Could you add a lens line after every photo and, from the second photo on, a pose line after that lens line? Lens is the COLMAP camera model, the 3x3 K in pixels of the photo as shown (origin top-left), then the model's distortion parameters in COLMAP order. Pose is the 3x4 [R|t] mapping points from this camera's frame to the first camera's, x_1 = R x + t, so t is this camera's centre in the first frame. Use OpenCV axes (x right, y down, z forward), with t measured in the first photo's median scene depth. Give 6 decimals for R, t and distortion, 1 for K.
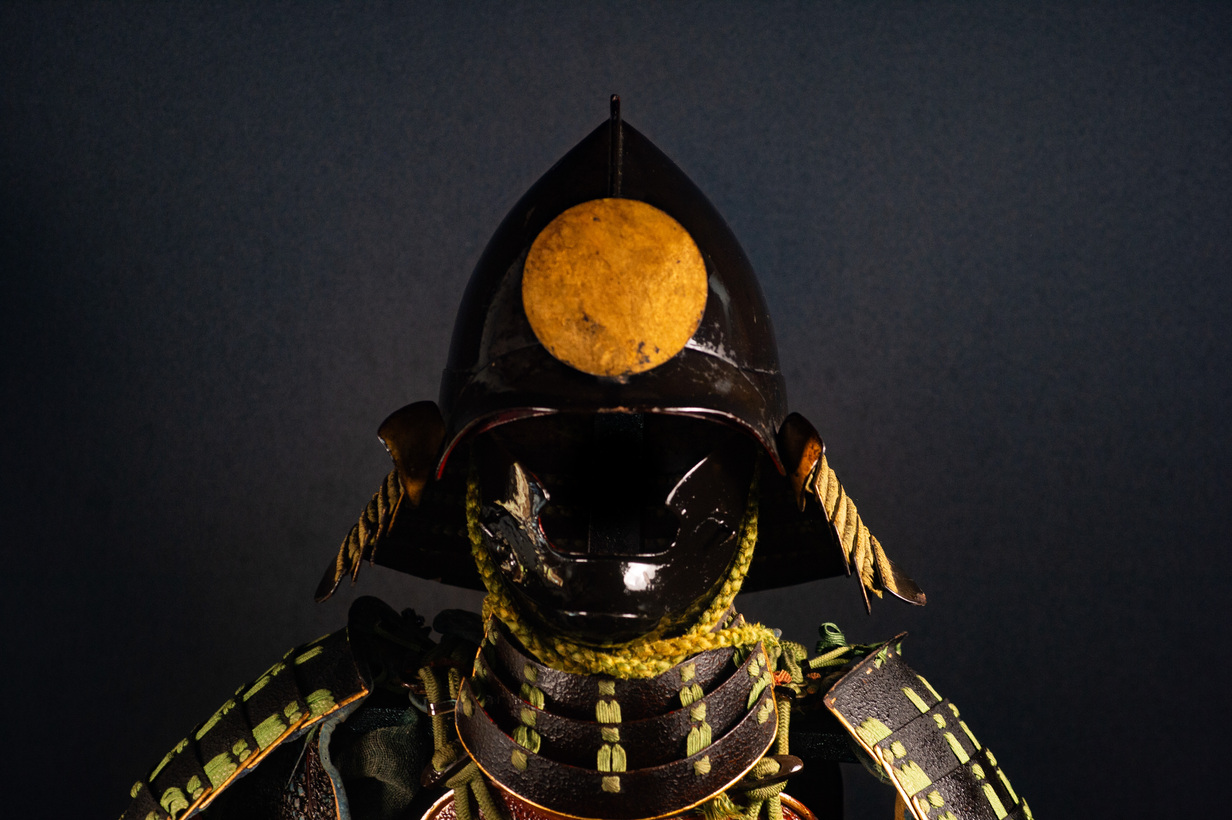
lens RADIAL K [[3525.7, 0, 583.6], [0, 3525.7, 407.5], [0, 0, 1]] dist [0.309812, 0.000000]
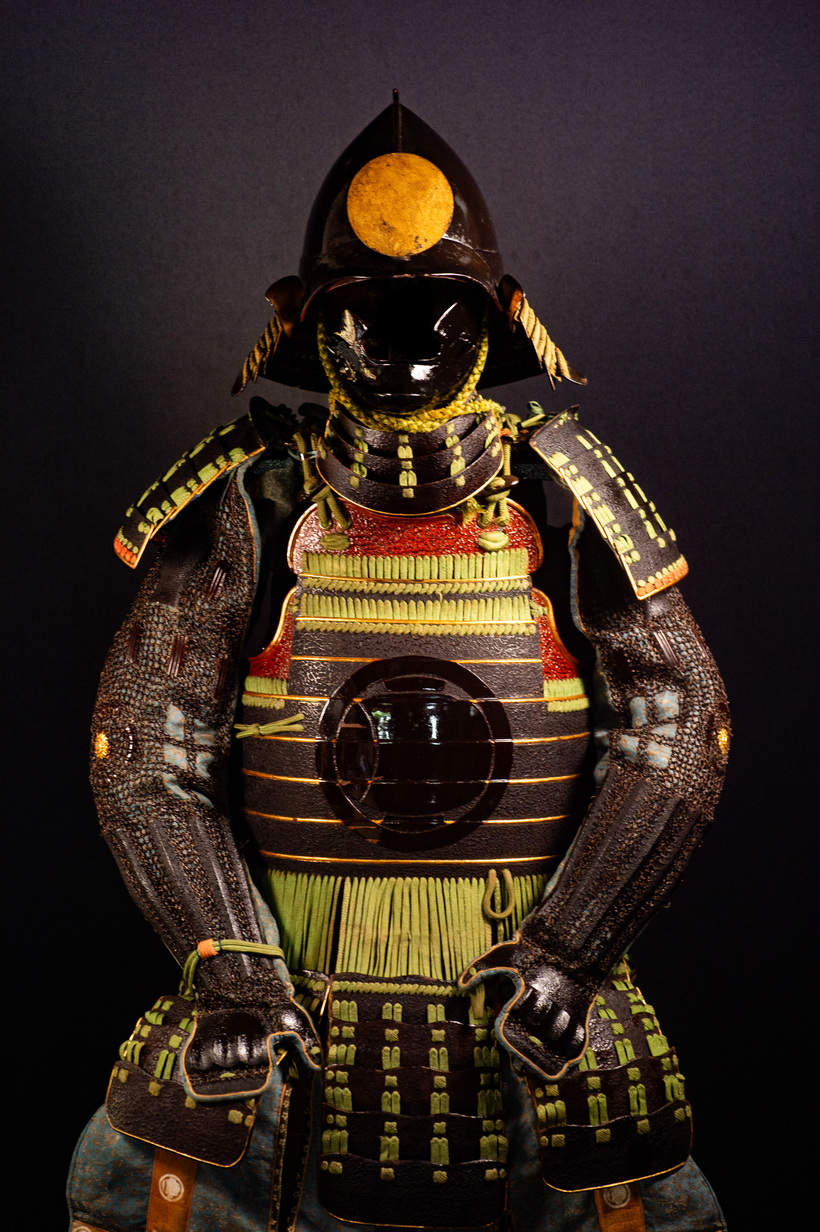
lens RADIAL K [[3525.7, 0, 384.2], [0, 3525.7, 616.7], [0, 0, 1]] dist [0.309812, 0.000000]
pose [[0.999305, -0.036742, 0.006283, -0.016670], [0.036082, 0.995778, 0.084410, 0.019410], [-0.009358, -0.084124, 0.996411, -0.718797]]
